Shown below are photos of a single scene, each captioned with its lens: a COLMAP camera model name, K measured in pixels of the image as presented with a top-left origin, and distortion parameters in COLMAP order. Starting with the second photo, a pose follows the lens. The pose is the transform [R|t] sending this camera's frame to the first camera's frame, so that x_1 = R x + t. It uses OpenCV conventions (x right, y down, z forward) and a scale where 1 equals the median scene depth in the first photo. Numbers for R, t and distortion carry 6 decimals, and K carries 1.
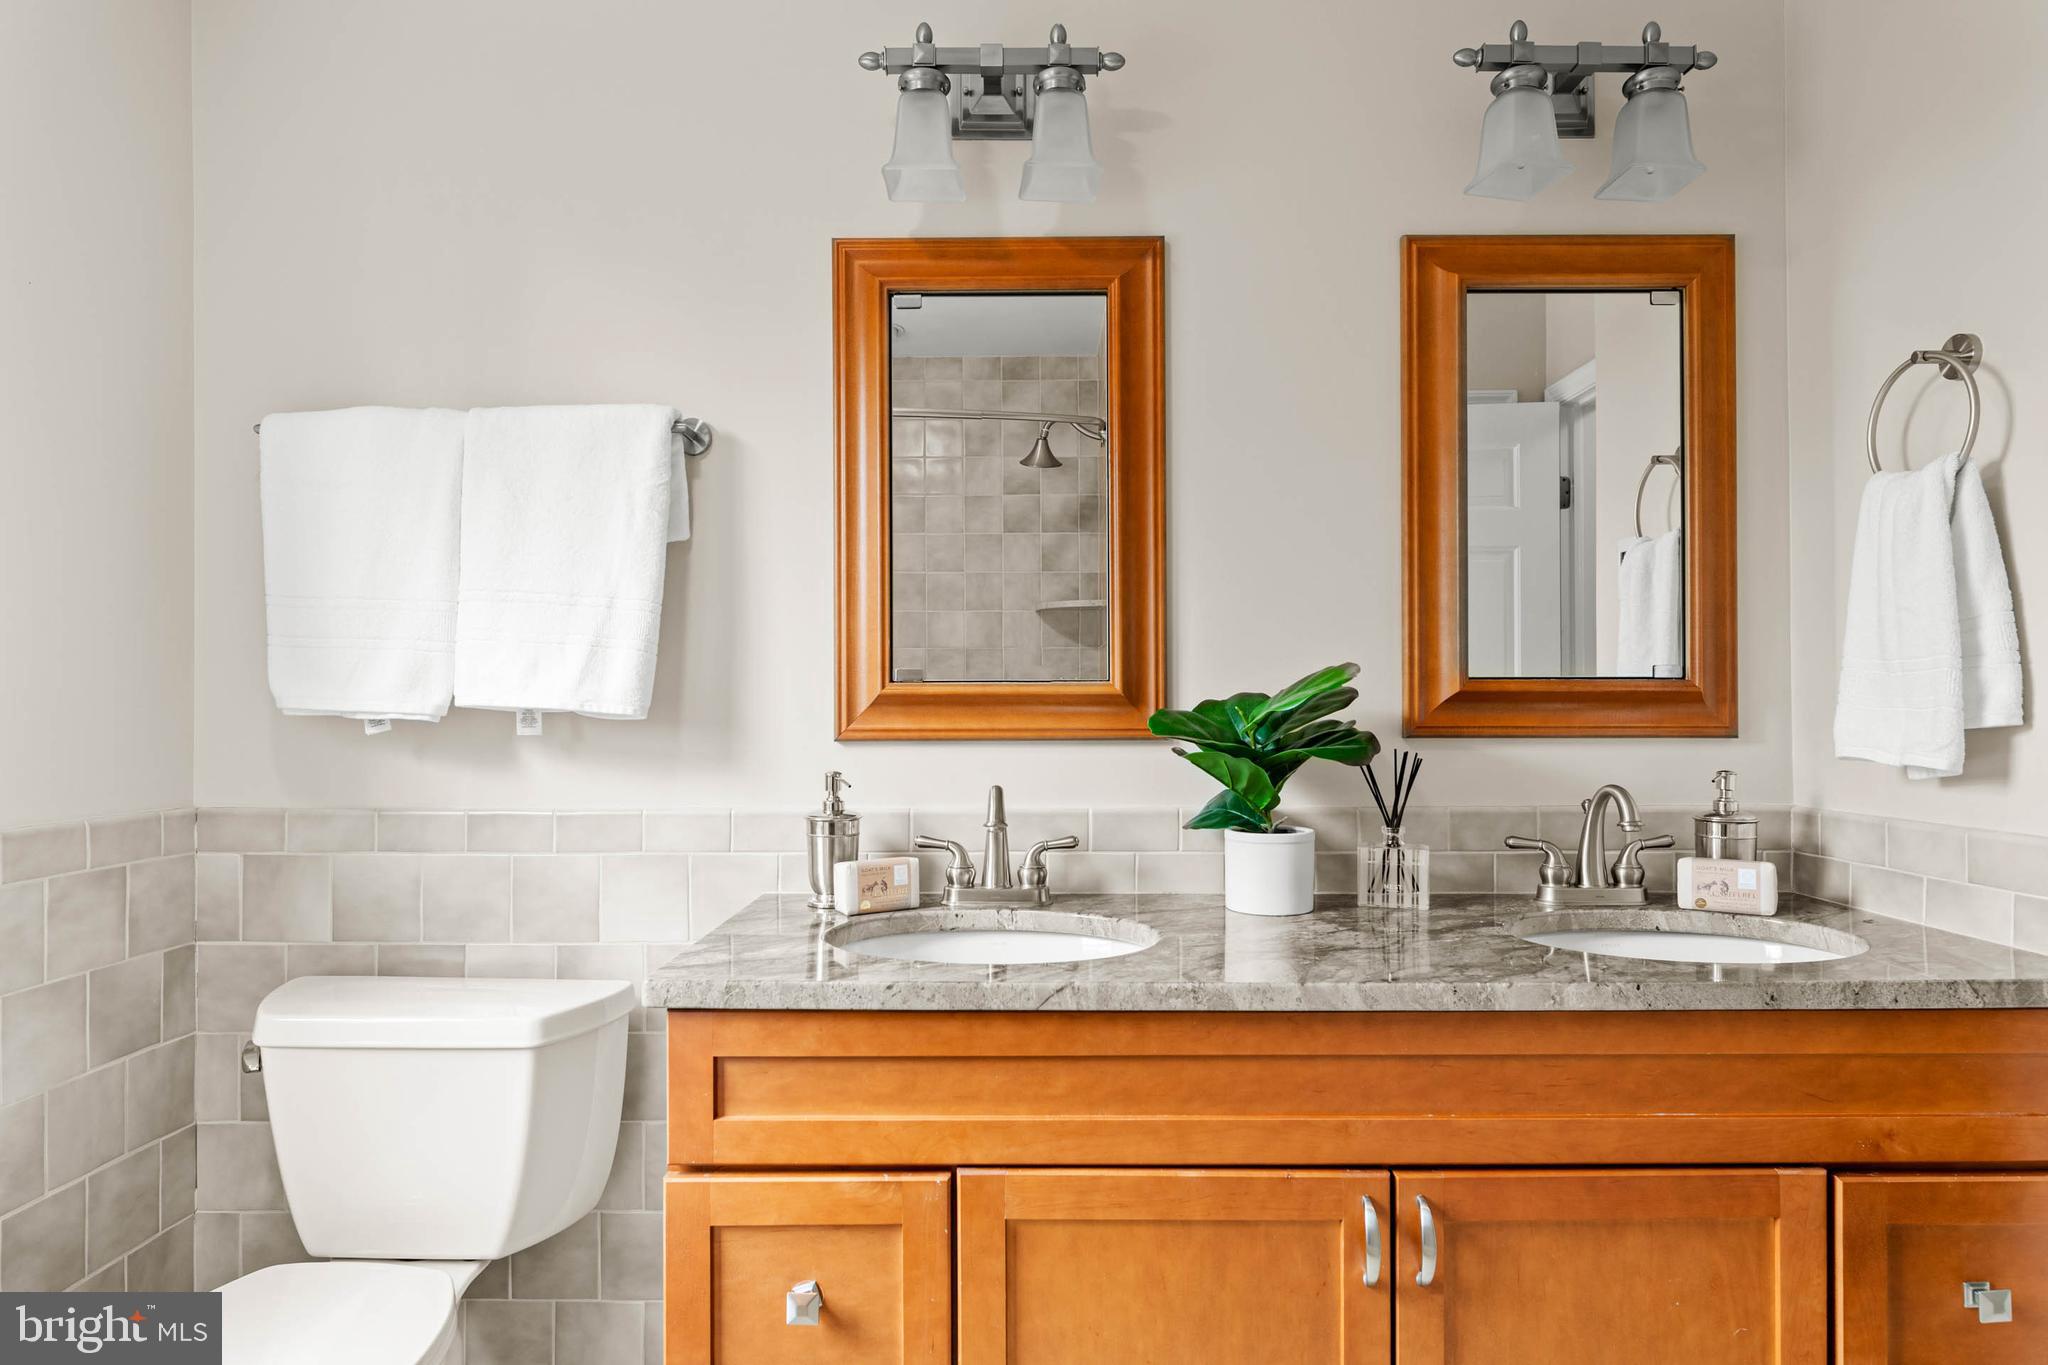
lens RADIAL K [[1168.9, 0, 1019.5], [0, 1168.9, 690.3], [0, 0, 1]] dist [-0.007147, 0.002078]
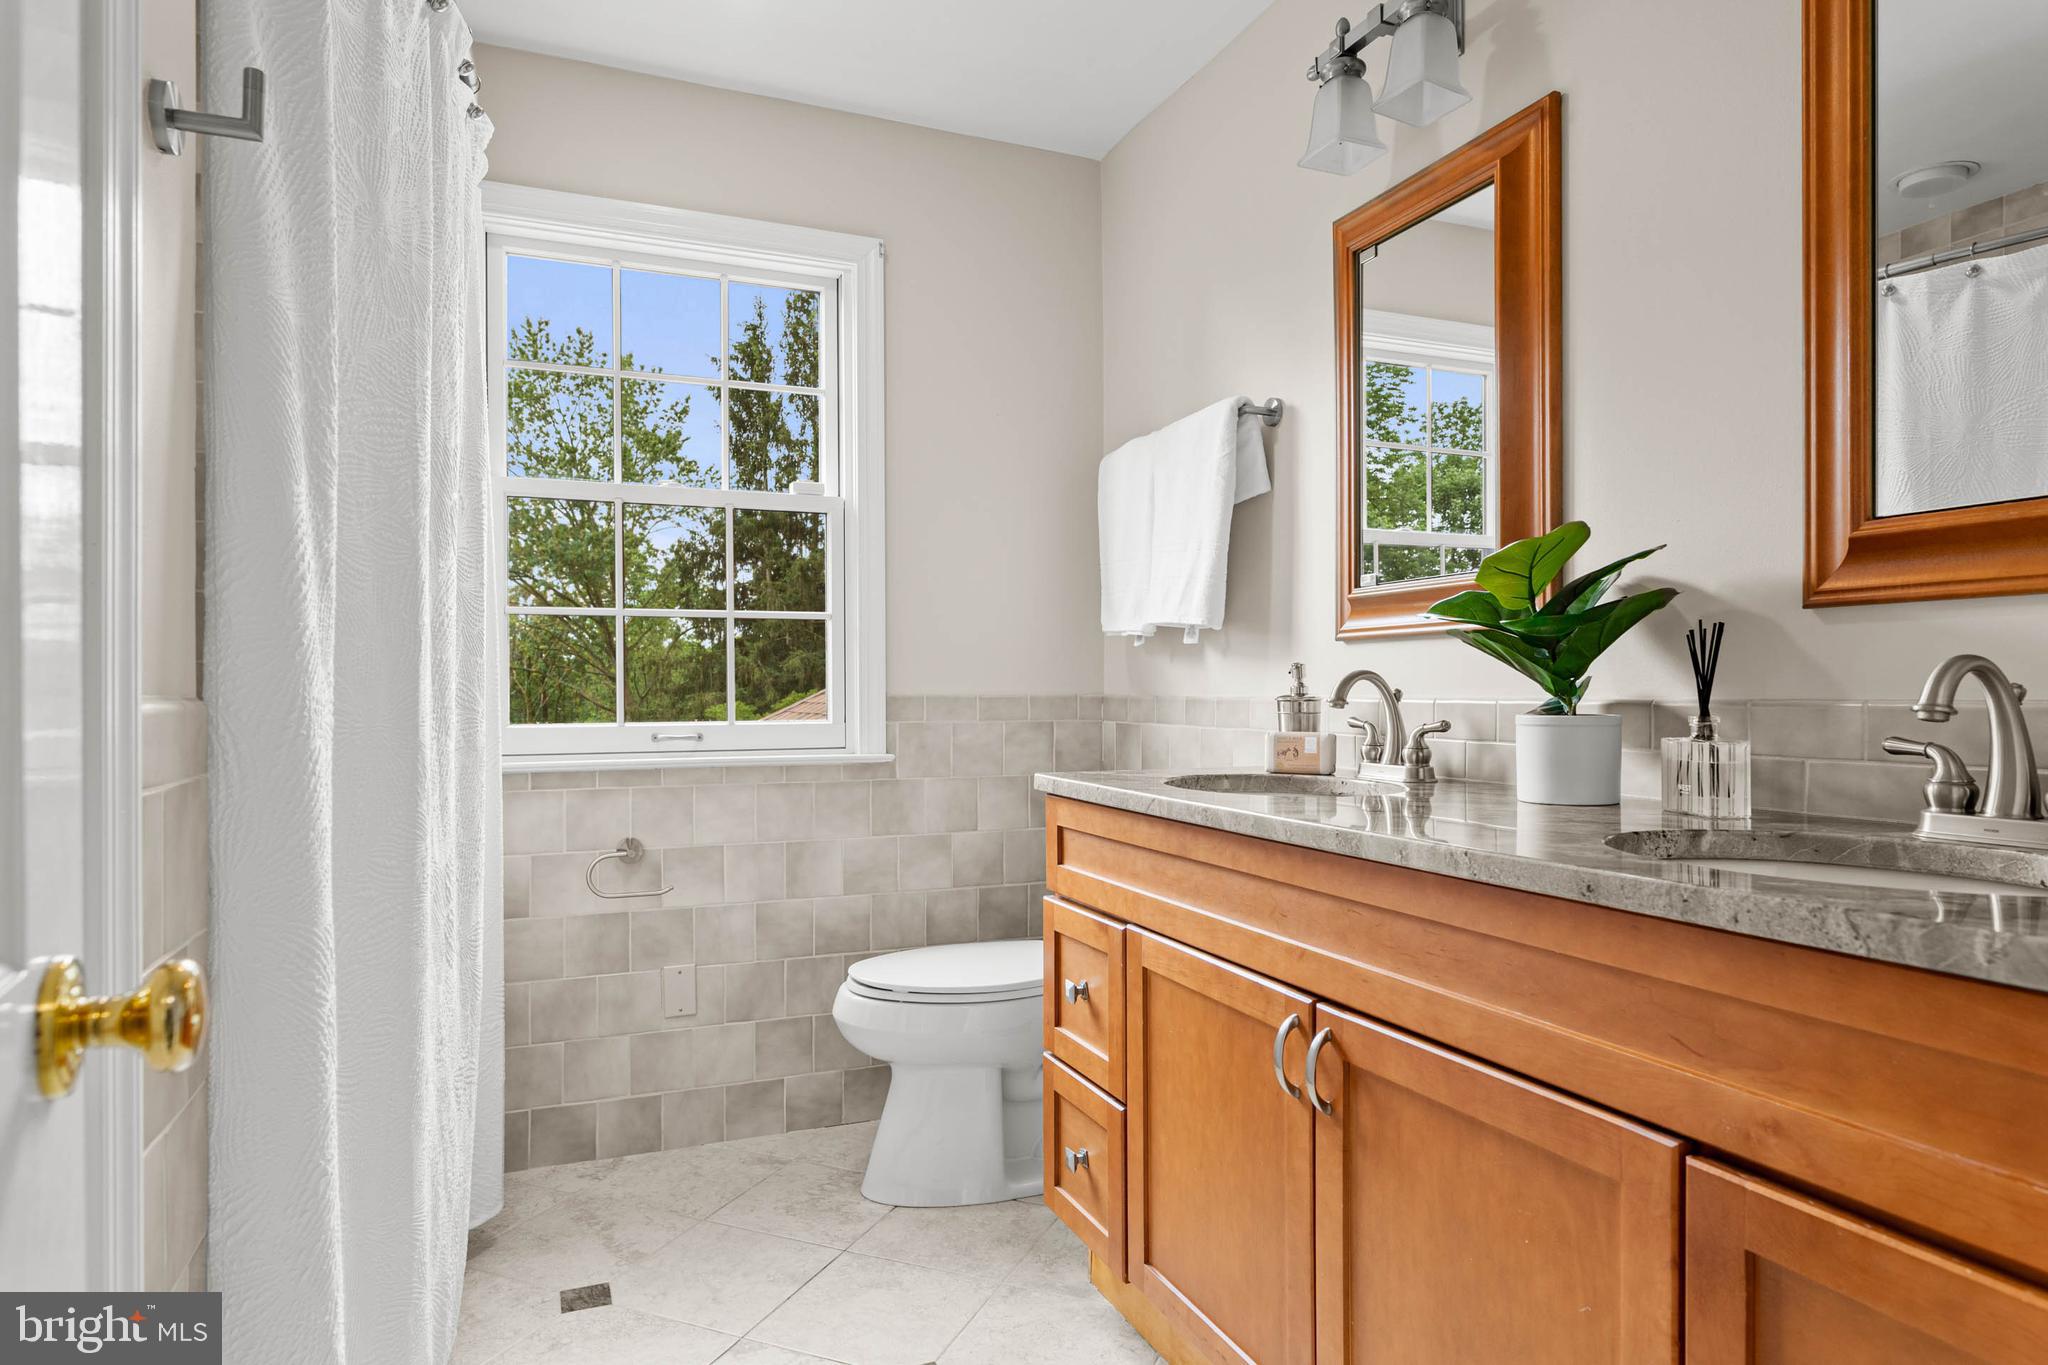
lens RADIAL K [[1168.9, 0, 1016.0], [0, 1168.9, 684.4], [0, 0, 1]] dist [-0.007147, 0.002078]
pose [[0.387848, -0.000871, -0.921723, 0.903704], [0.009077, 0.999955, 0.002875, 0.091013], [0.921679, -0.009481, 0.387838, 0.257464]]
